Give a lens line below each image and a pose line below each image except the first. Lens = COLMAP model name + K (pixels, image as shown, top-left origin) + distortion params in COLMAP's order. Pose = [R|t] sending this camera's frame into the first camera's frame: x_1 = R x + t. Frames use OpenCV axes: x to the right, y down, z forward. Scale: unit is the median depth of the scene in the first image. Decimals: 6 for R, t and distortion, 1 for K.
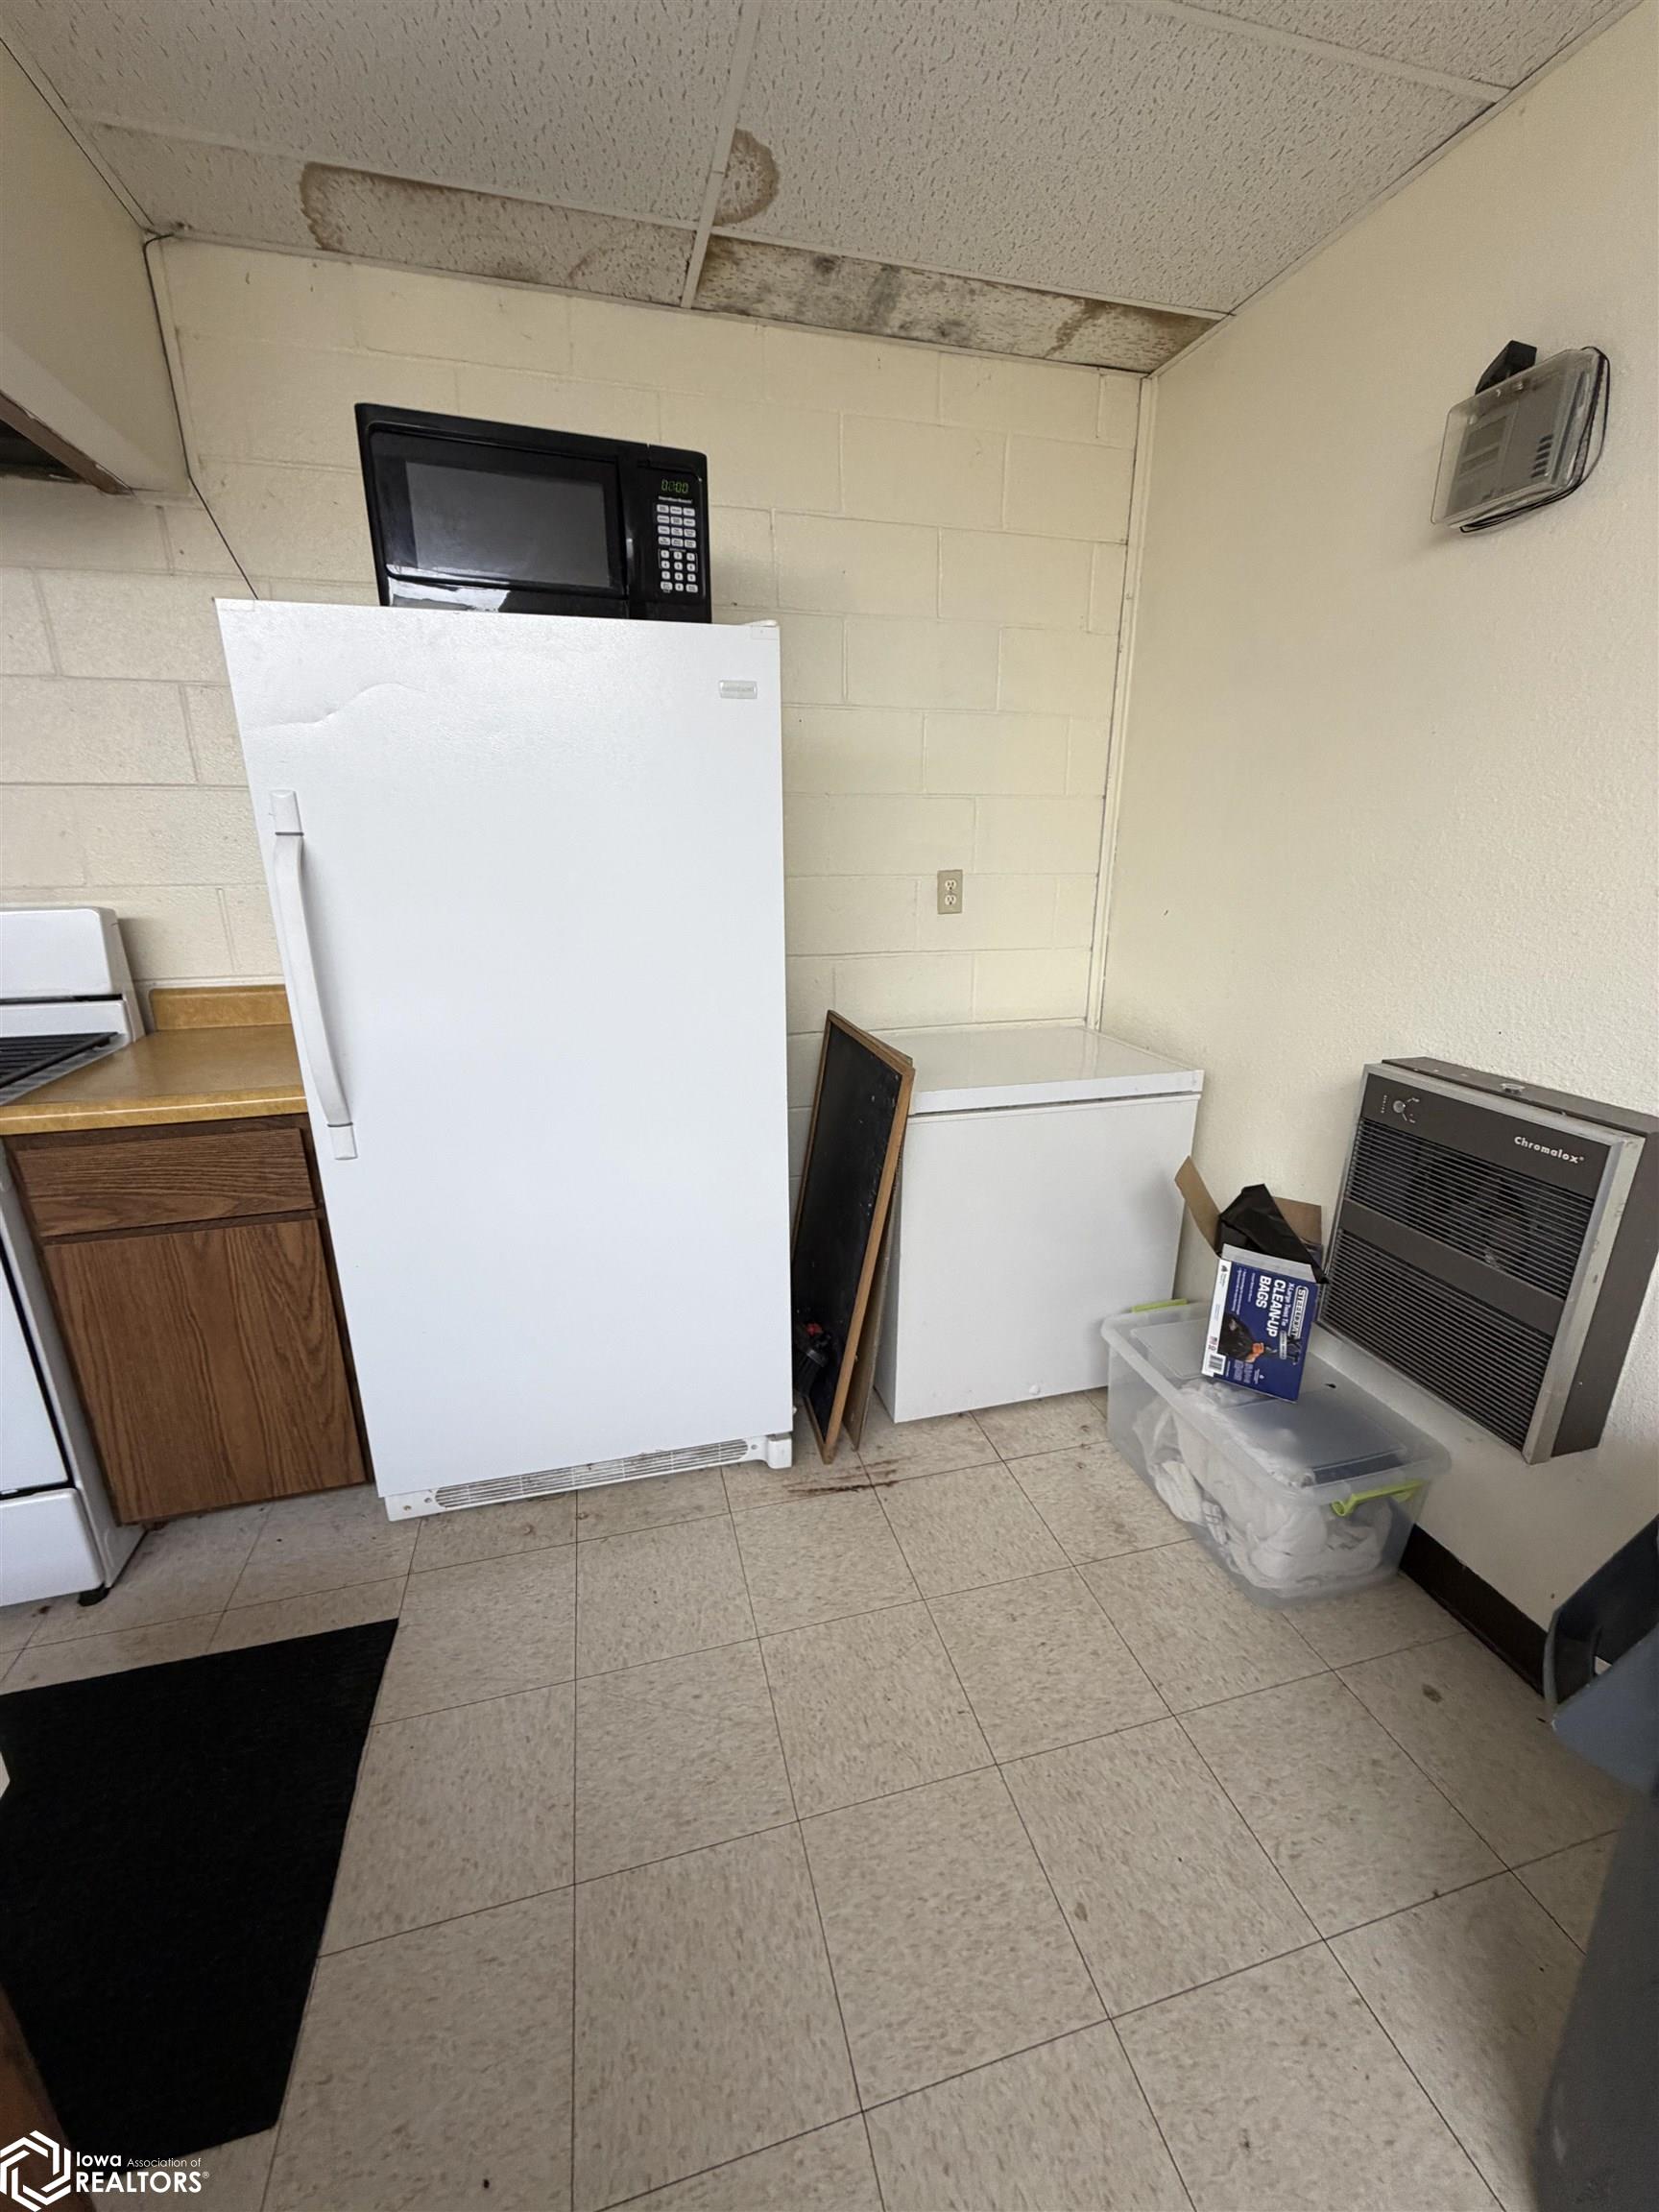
lens RADIAL K [[876.7, 0, 828.0], [0, 876.7, 1101.2], [0, 0, 1]] dist [-0.000458, -0.000273]
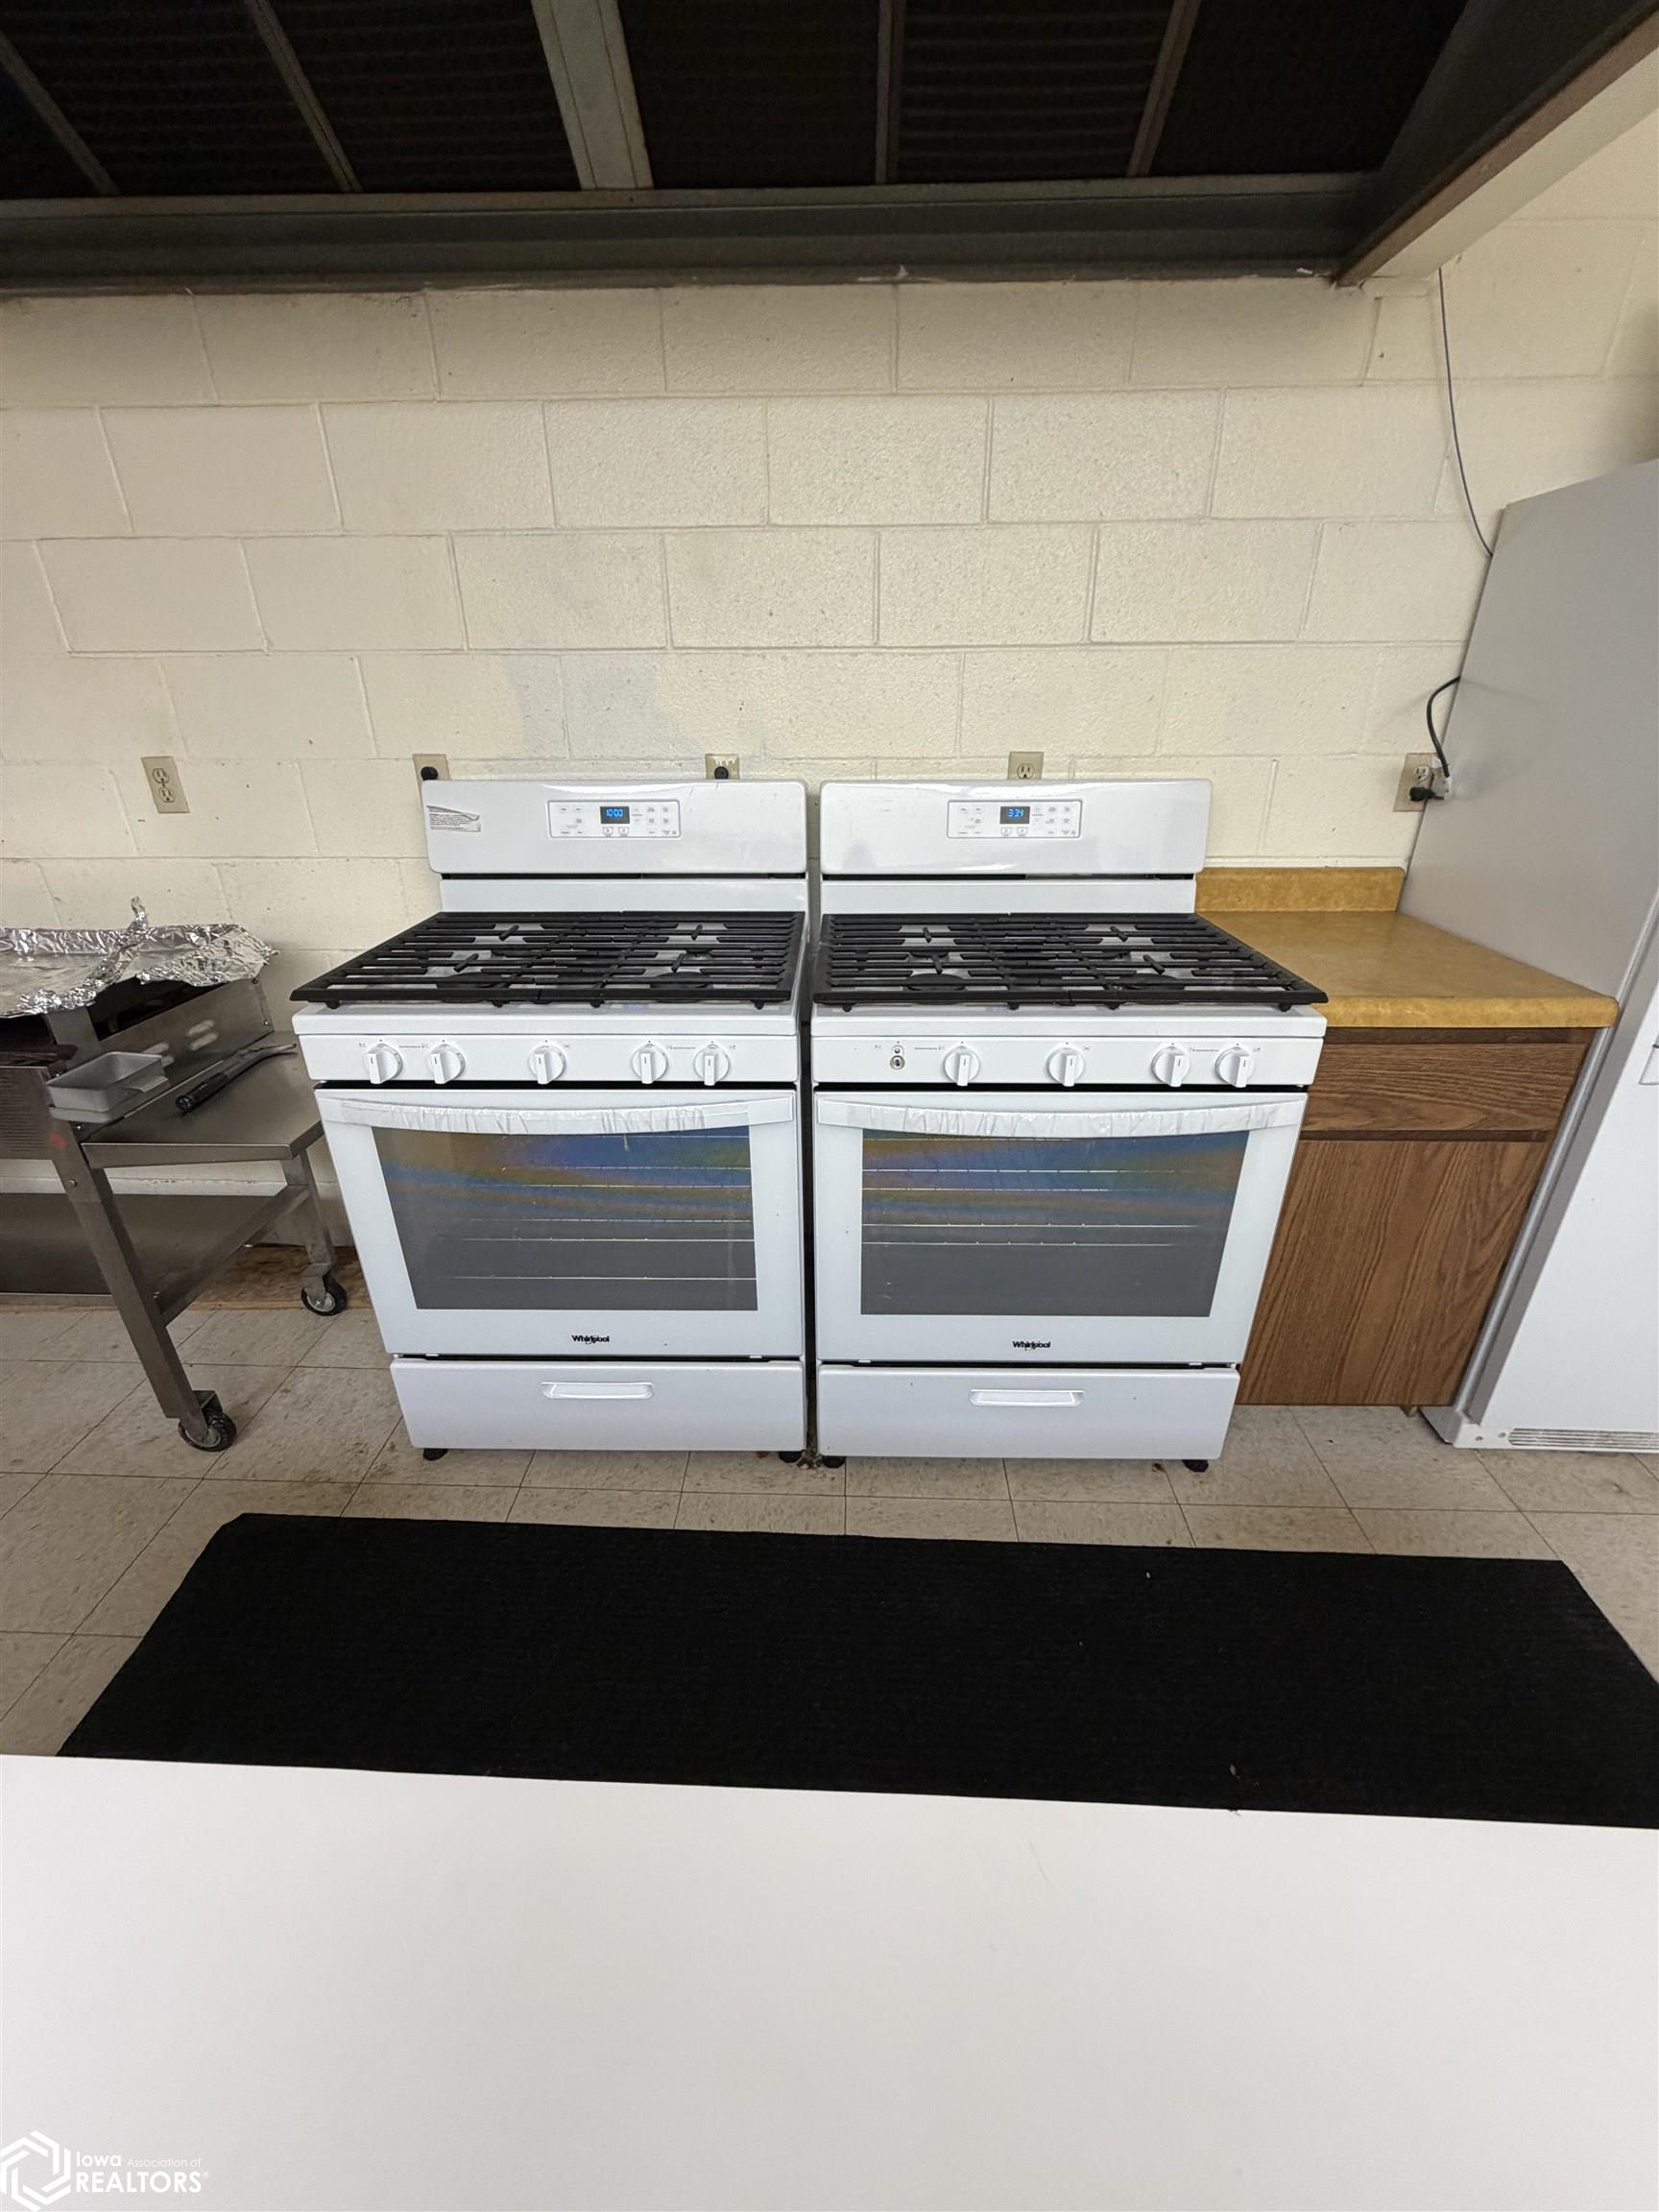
lens RADIAL K [[876.7, 0, 828.0], [0, 876.7, 1097.6], [0, 0, 1]] dist [-0.000458, -0.000273]
pose [[0.957380, 0.117072, -0.264042, -1.001043], [-0.080244, 0.985992, 0.146221, 0.014762], [0.277462, -0.118802, 0.953363, -0.067367]]
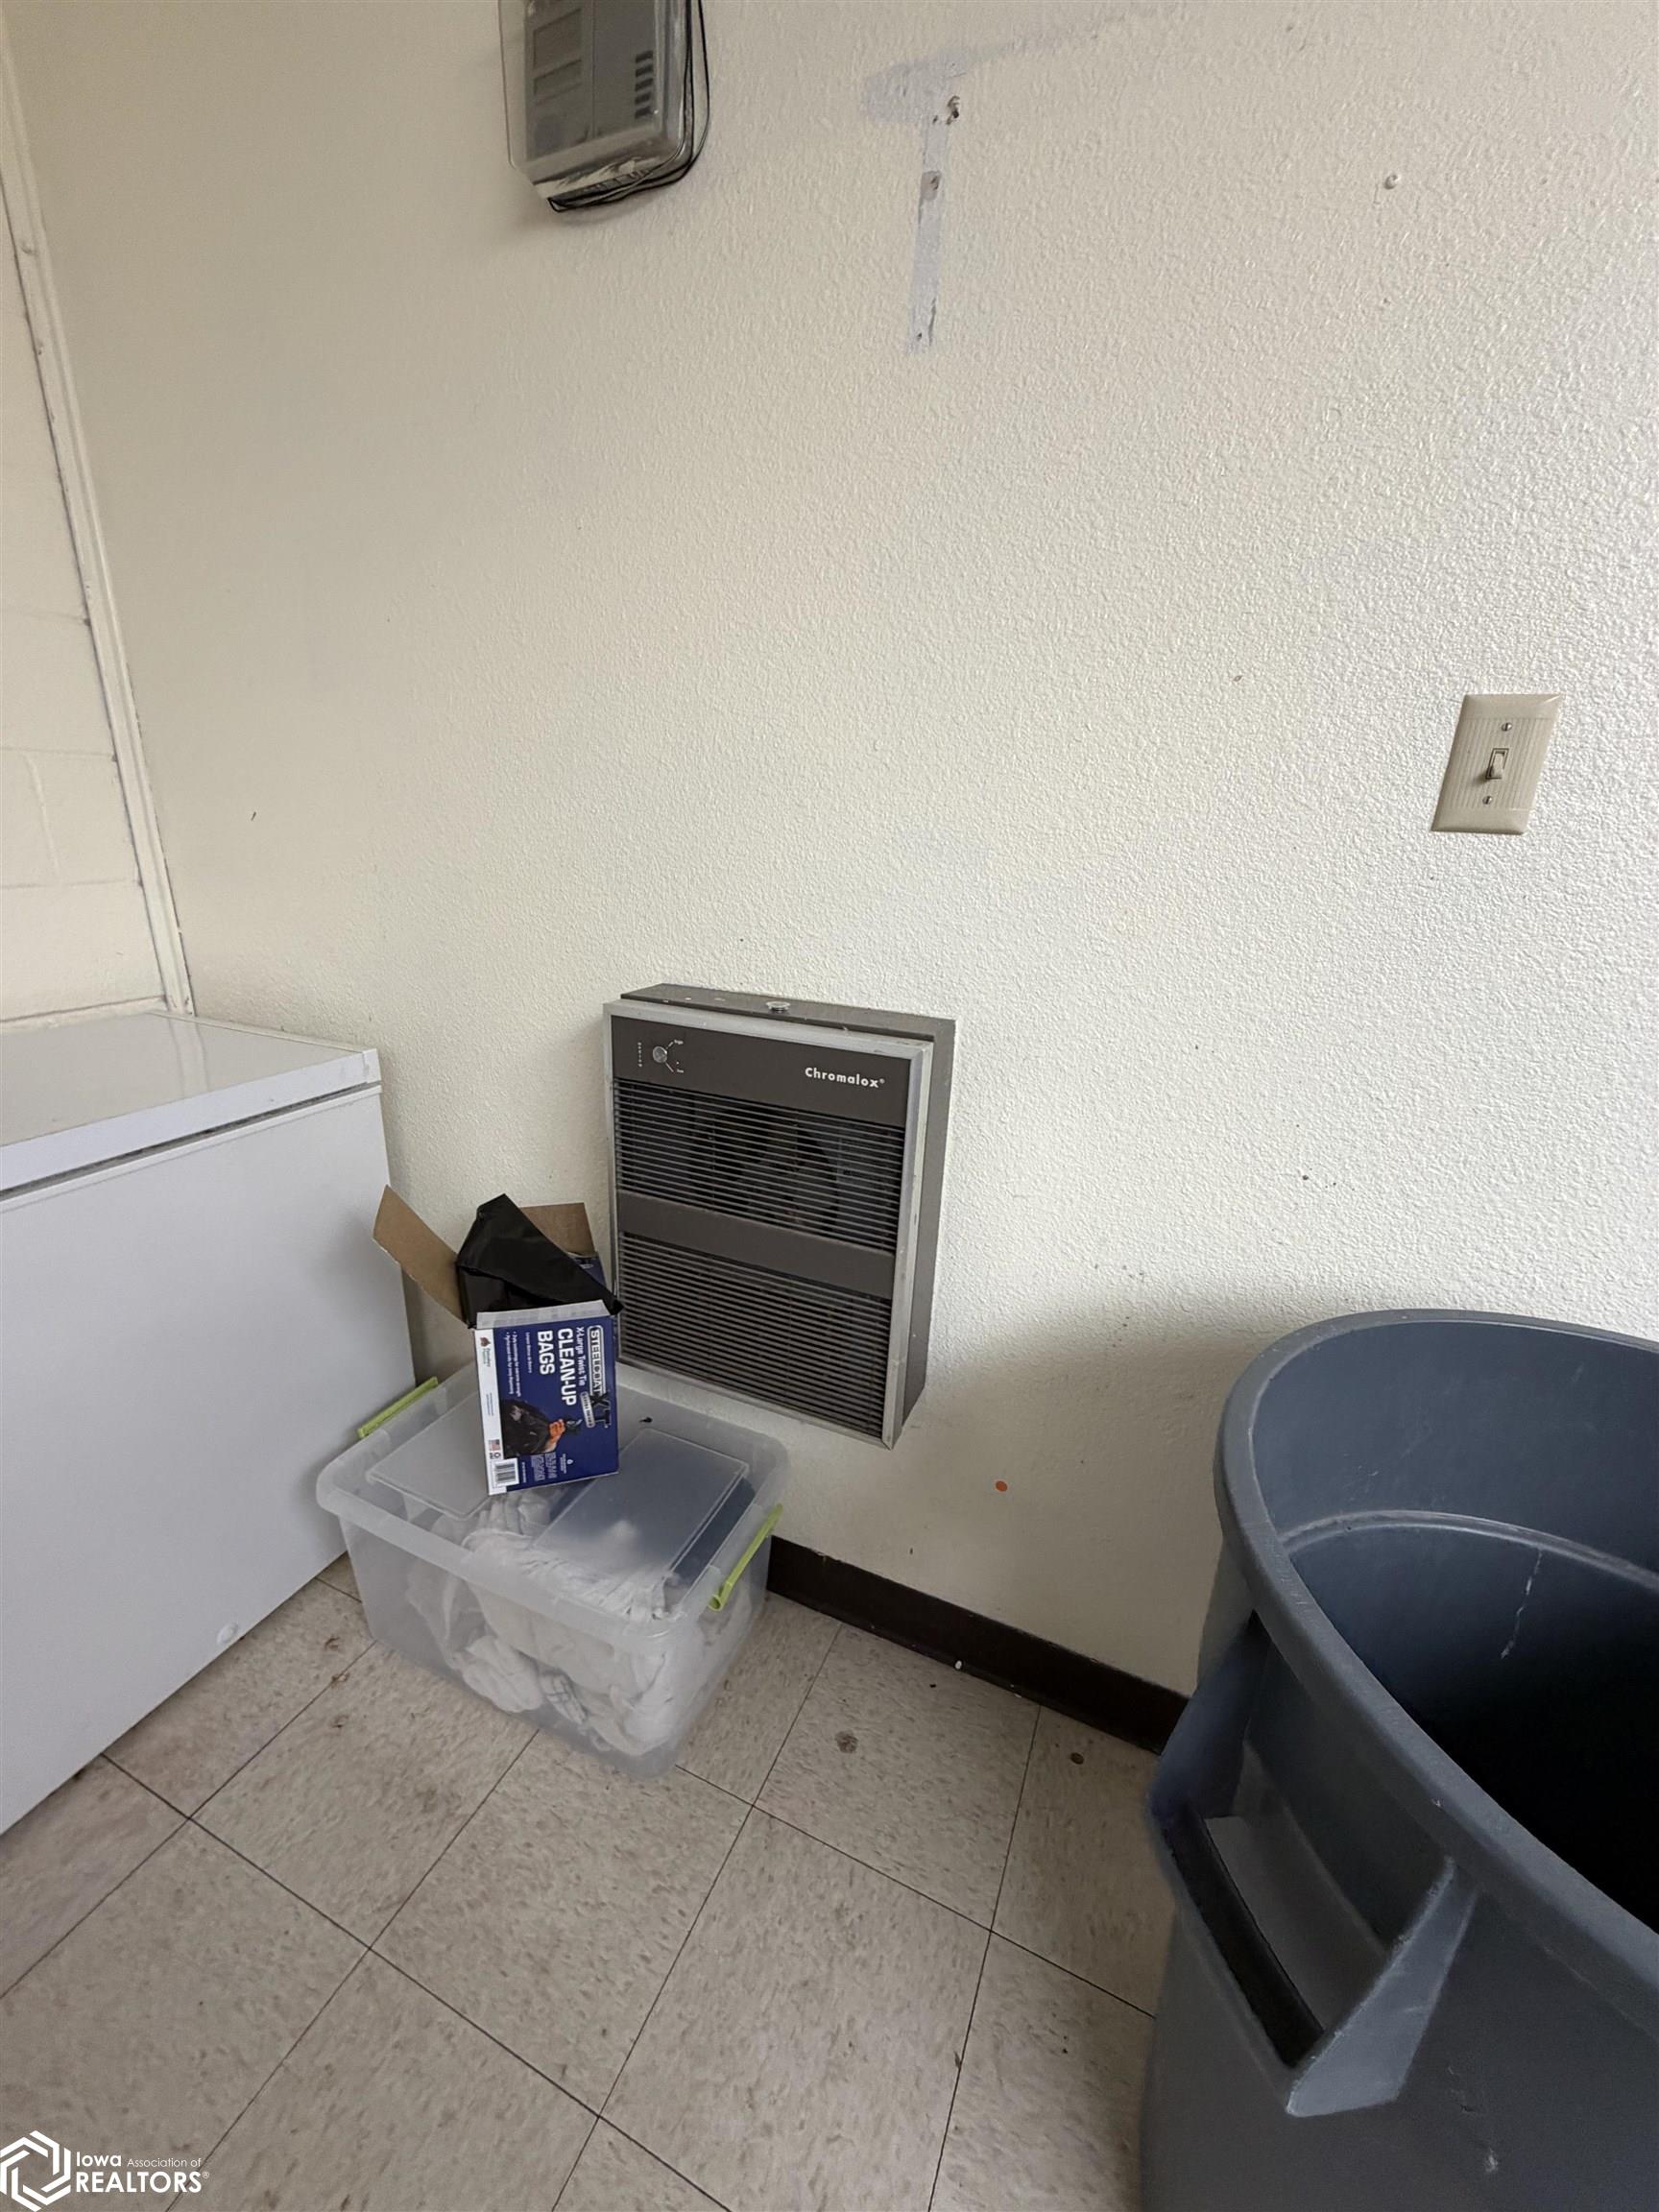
lens RADIAL K [[876.7, 0, 827.3], [0, 876.7, 1103.3], [0, 0, 1]] dist [-0.000458, -0.000273]
pose [[0.627084, -0.223496, 0.746201, 0.167180], [0.190746, 0.972848, 0.131083, -0.020737], [-0.755236, 0.060135, 0.652688, 0.376156]]
